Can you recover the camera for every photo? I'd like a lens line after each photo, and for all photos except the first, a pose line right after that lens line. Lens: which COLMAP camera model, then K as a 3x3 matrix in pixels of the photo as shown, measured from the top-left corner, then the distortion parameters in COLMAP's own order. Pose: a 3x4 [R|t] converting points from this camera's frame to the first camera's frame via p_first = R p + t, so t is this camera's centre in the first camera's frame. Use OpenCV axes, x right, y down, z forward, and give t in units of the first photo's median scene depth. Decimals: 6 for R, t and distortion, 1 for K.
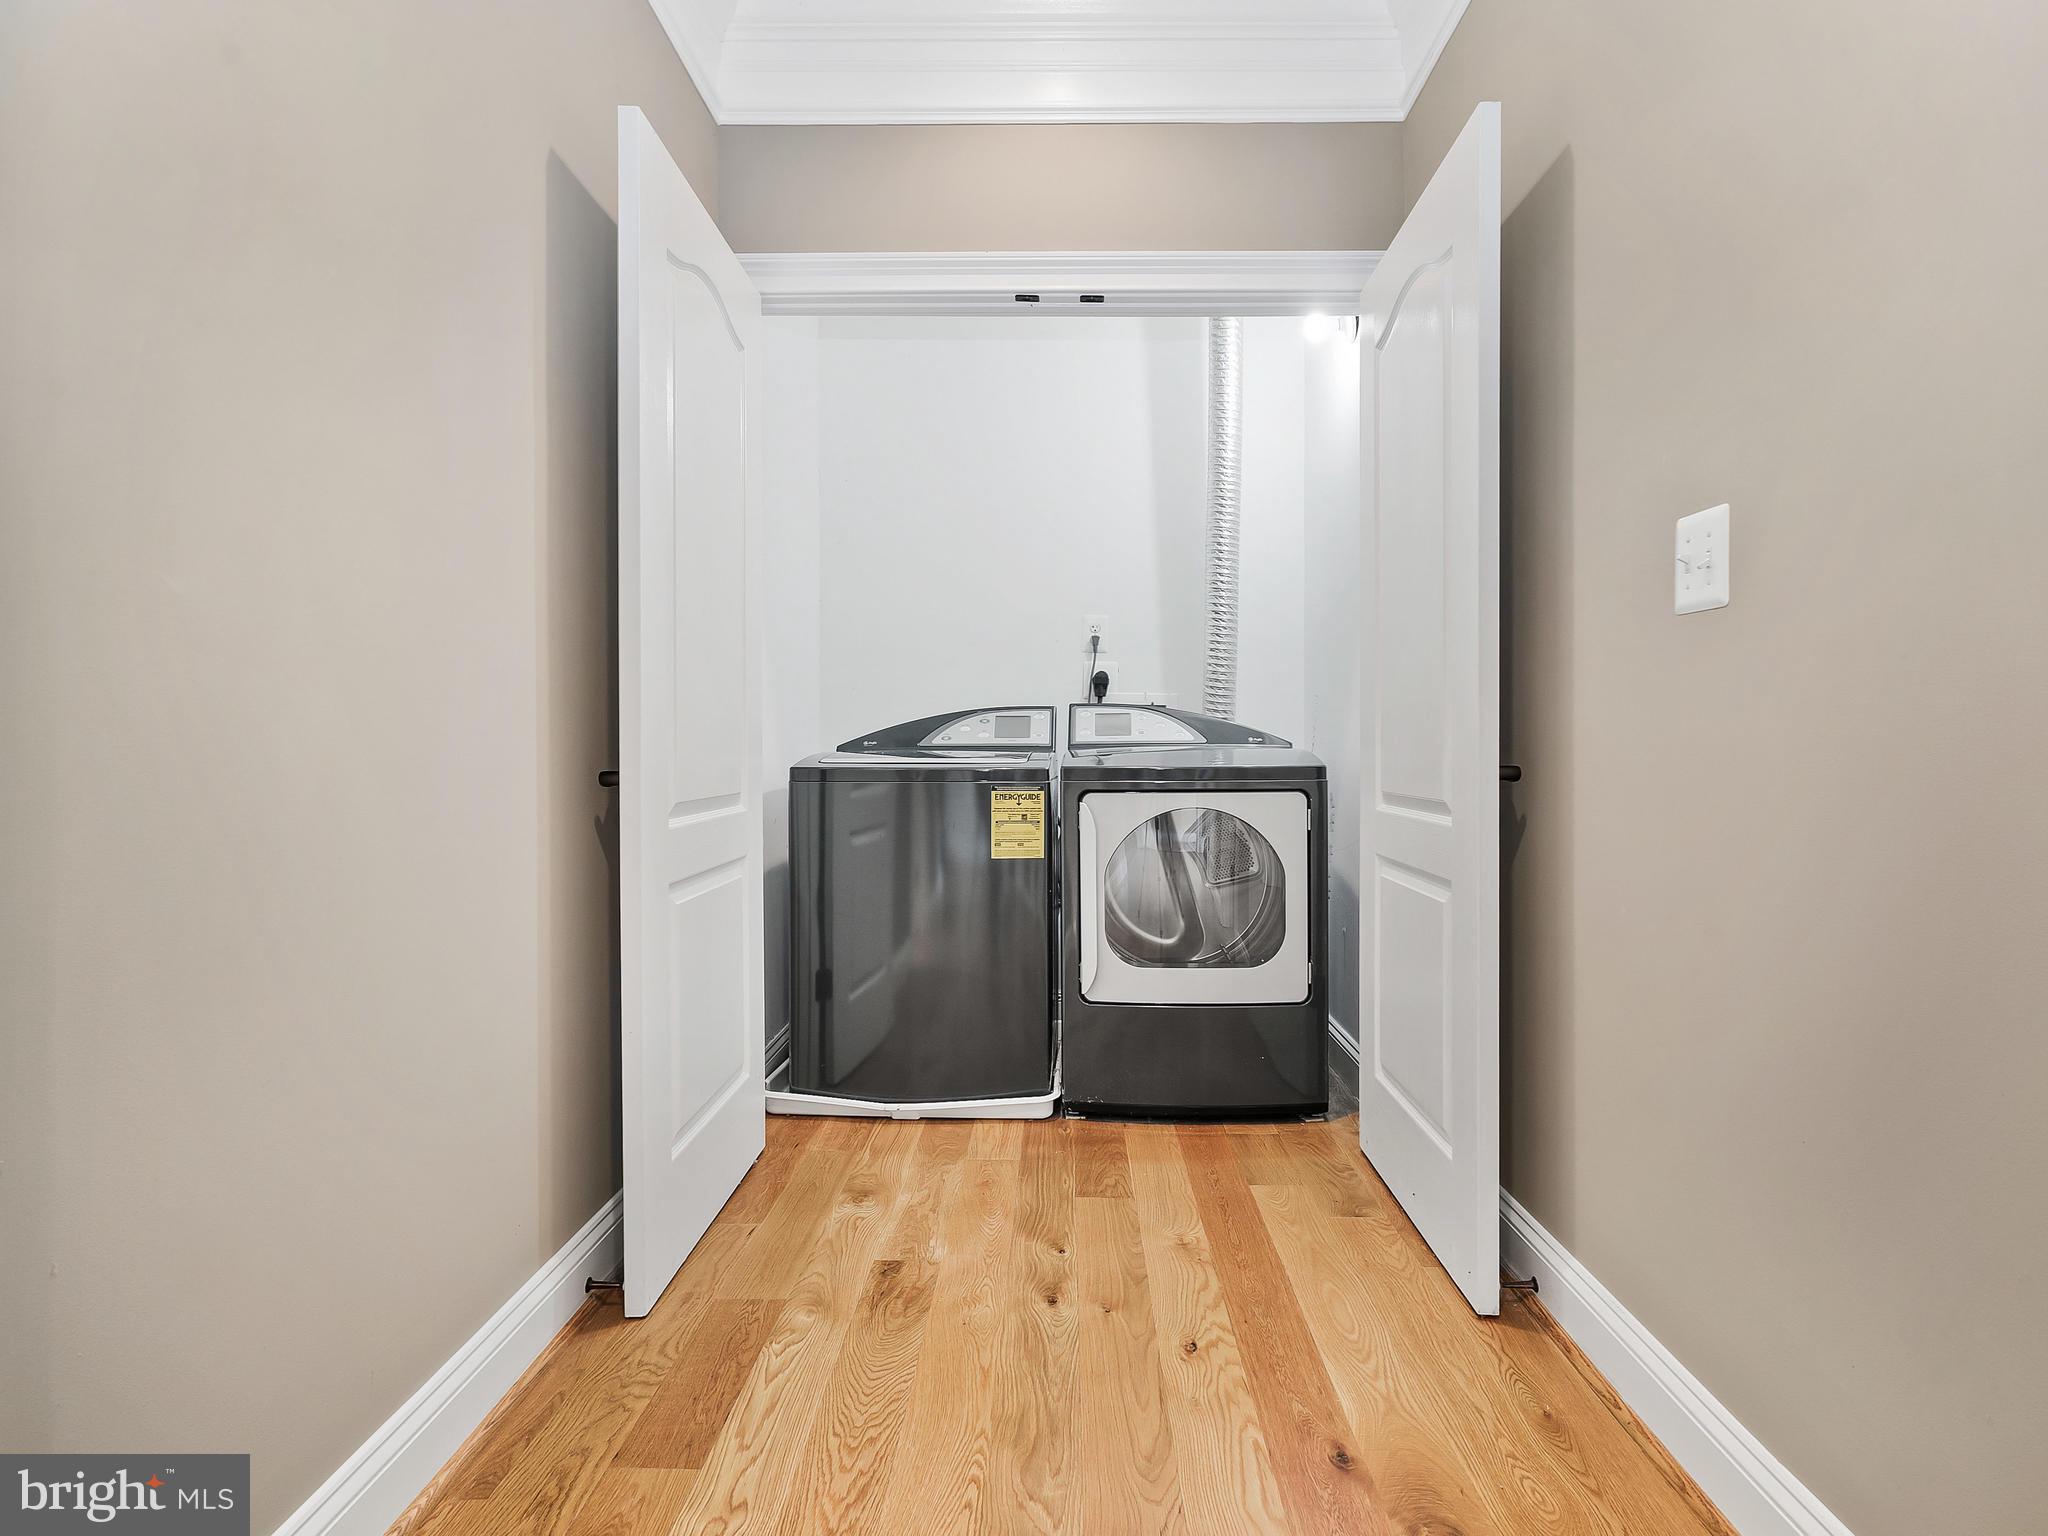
lens RADIAL K [[1075.8, 0, 1016.3], [0, 1075.8, 774.2], [0, 0, 1]] dist [-0.004364, -0.001589]
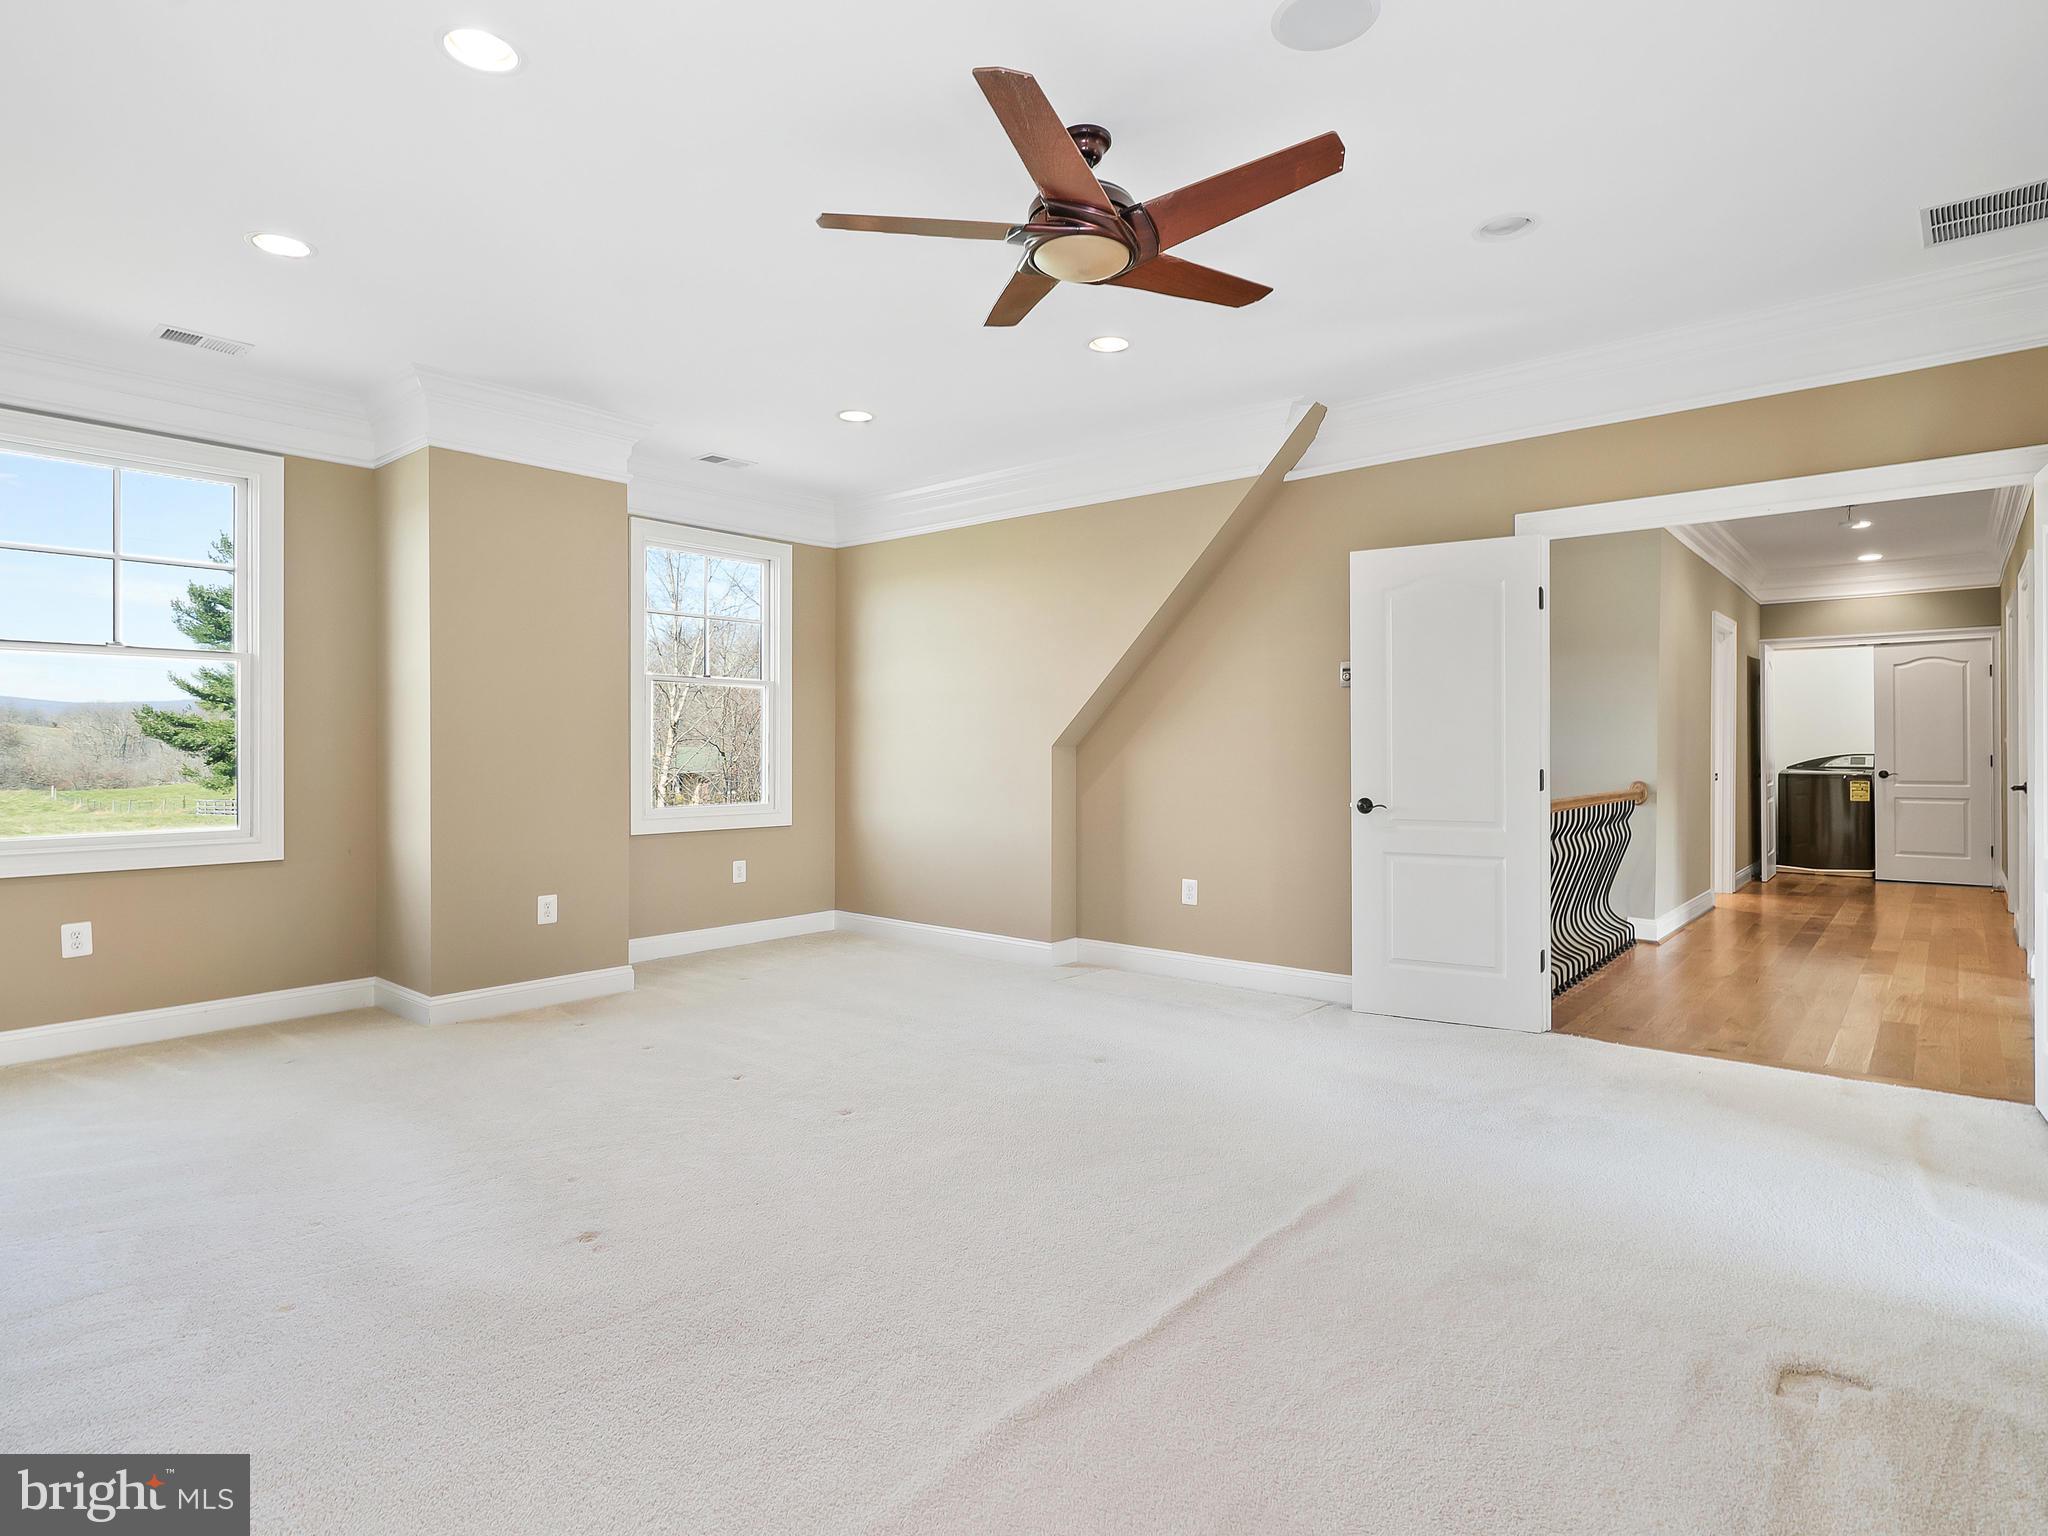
lens RADIAL K [[1075.8, 0, 1016.3], [0, 1075.8, 774.2], [0, 0, 1]] dist [-0.004364, -0.001589]
pose [[0.784930, 0.004003, -0.619571, 0.007270], [-0.012342, 0.999882, -0.009177, 0.050253], [0.619461, 0.014850, 0.784887, -2.841173]]
